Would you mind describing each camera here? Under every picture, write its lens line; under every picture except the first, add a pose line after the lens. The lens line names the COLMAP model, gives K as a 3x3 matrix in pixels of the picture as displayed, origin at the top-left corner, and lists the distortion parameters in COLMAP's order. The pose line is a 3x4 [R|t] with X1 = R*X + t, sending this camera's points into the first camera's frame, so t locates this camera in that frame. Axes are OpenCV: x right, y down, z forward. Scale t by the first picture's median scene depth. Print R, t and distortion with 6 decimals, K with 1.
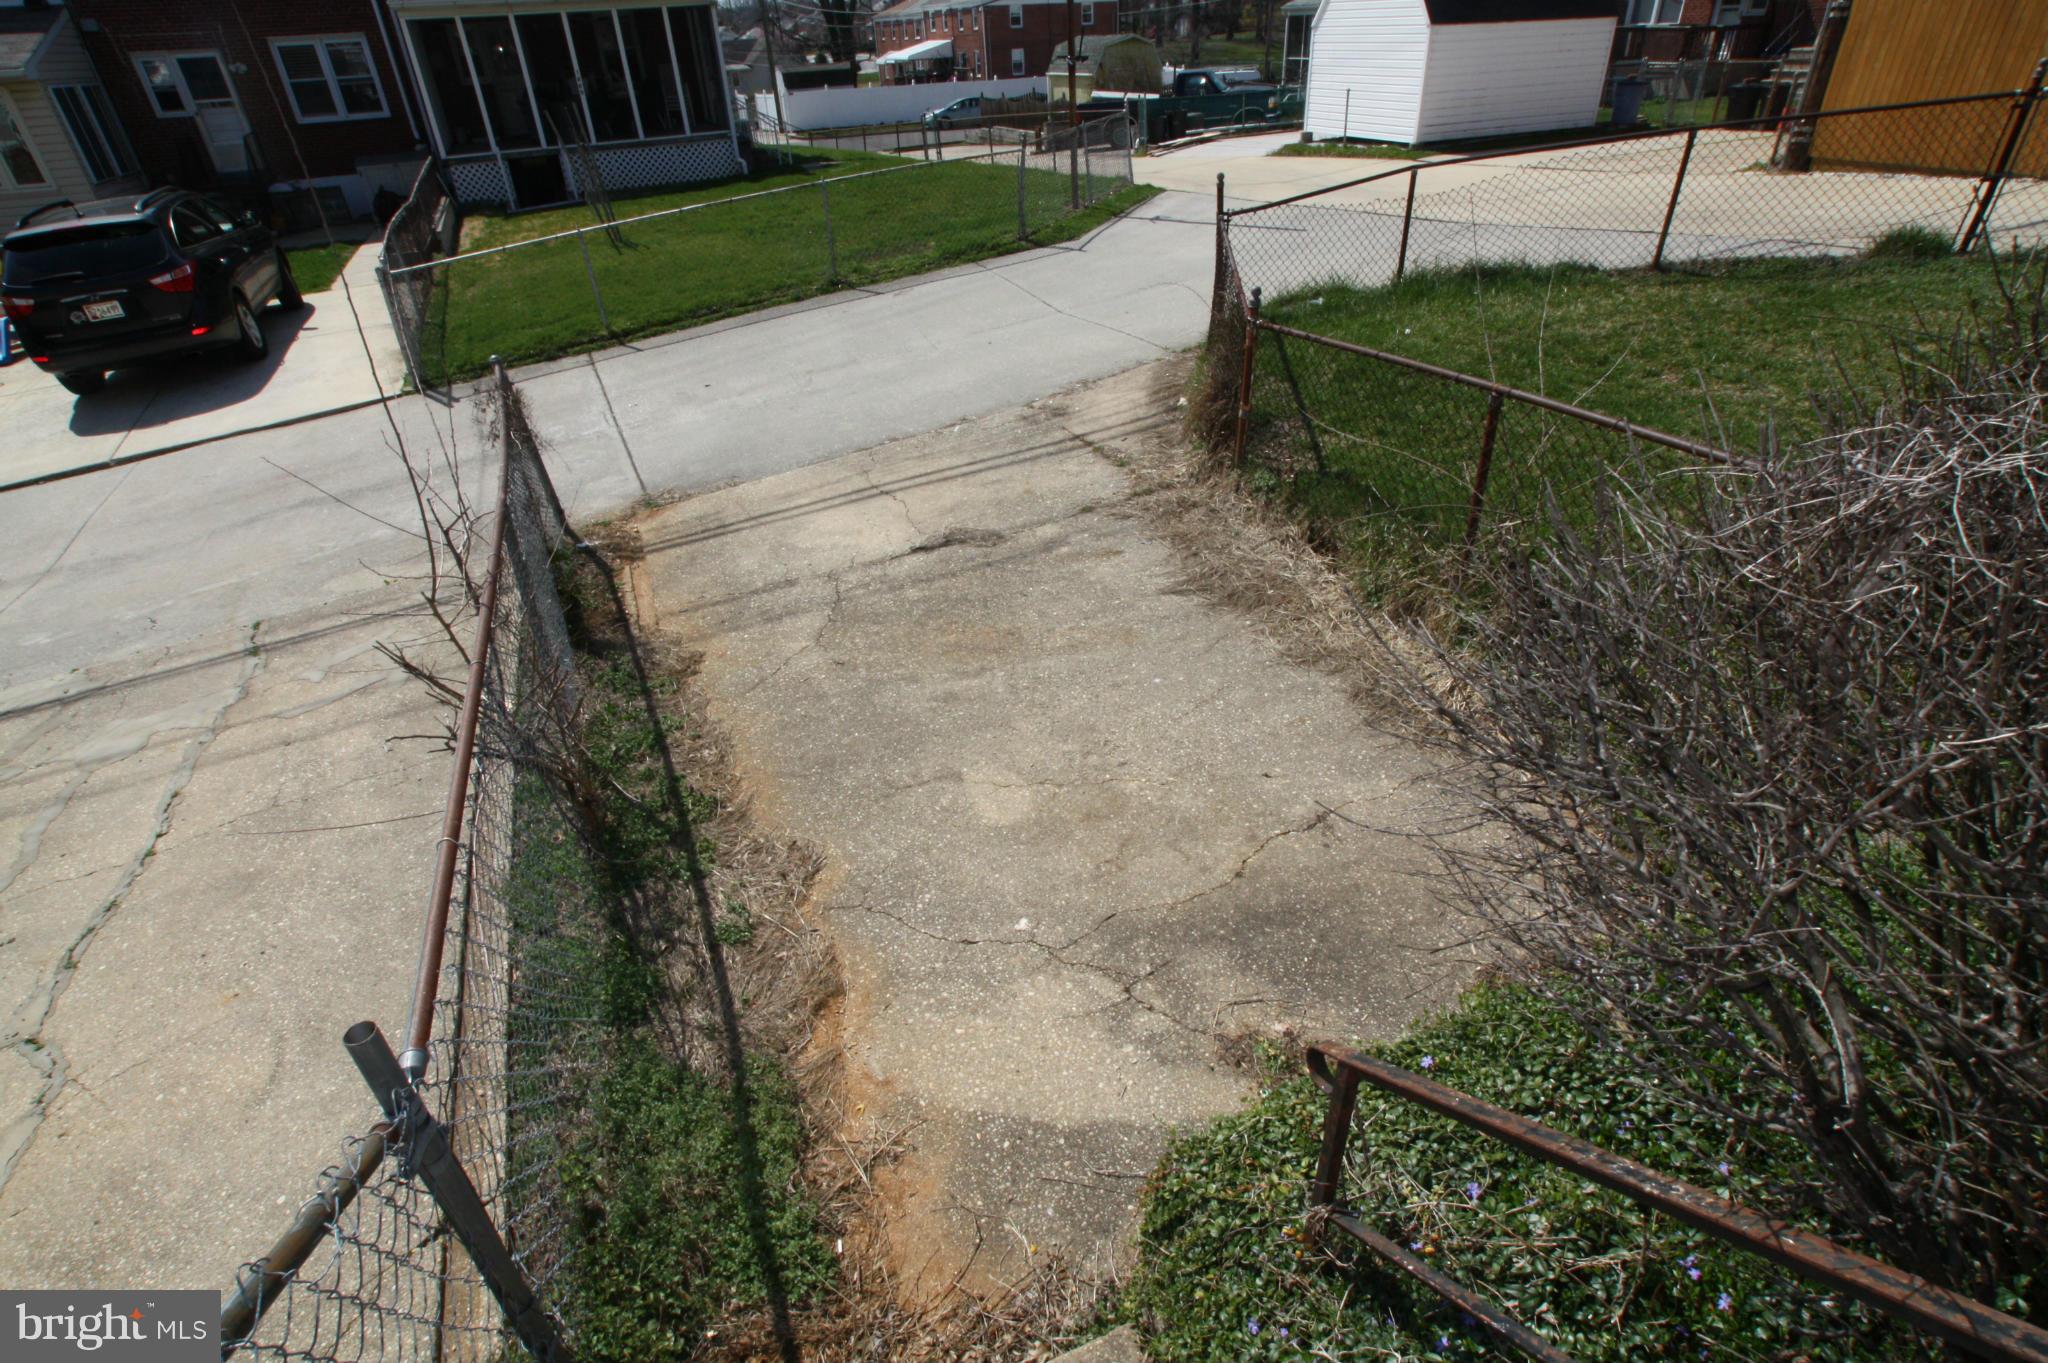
lens RADIAL K [[1116.0, 0, 1022.6], [0, 1116.0, 692.8], [0, 0, 1]] dist [-0.064236, 0.039507]
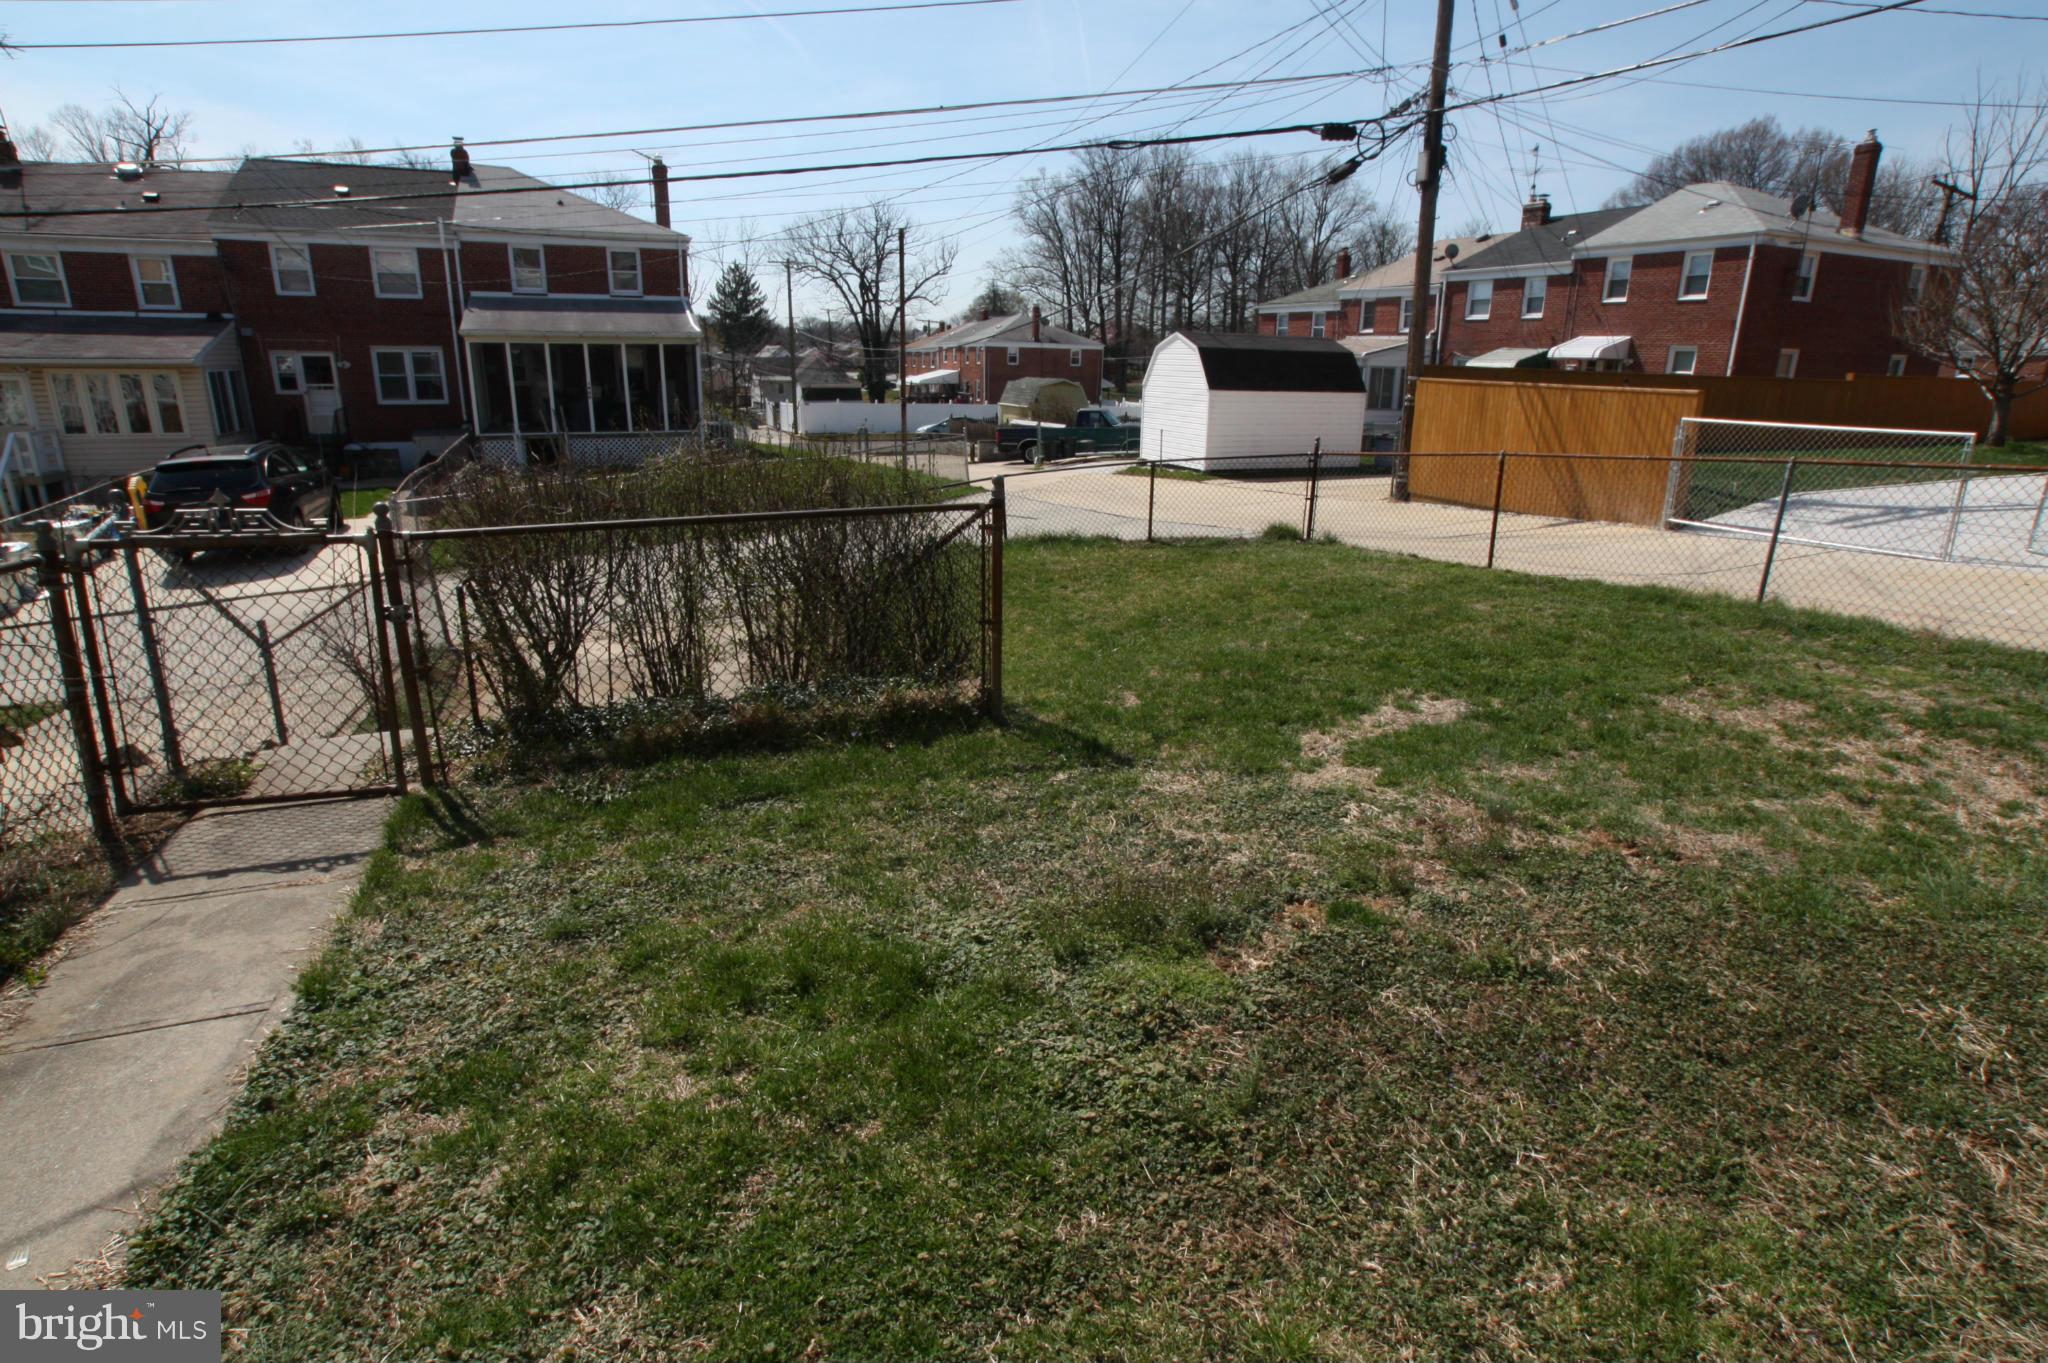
lens RADIAL K [[1113.0, 0, 993.7], [0, 1113.0, 652.7], [0, 0, 1]] dist [-0.074685, 0.074275]
pose [[0.997169, 0.068129, -0.031820, 0.144168], [-0.074358, 0.956361, -0.282569, 0.086091], [0.011180, 0.284135, 0.958719, -0.182083]]
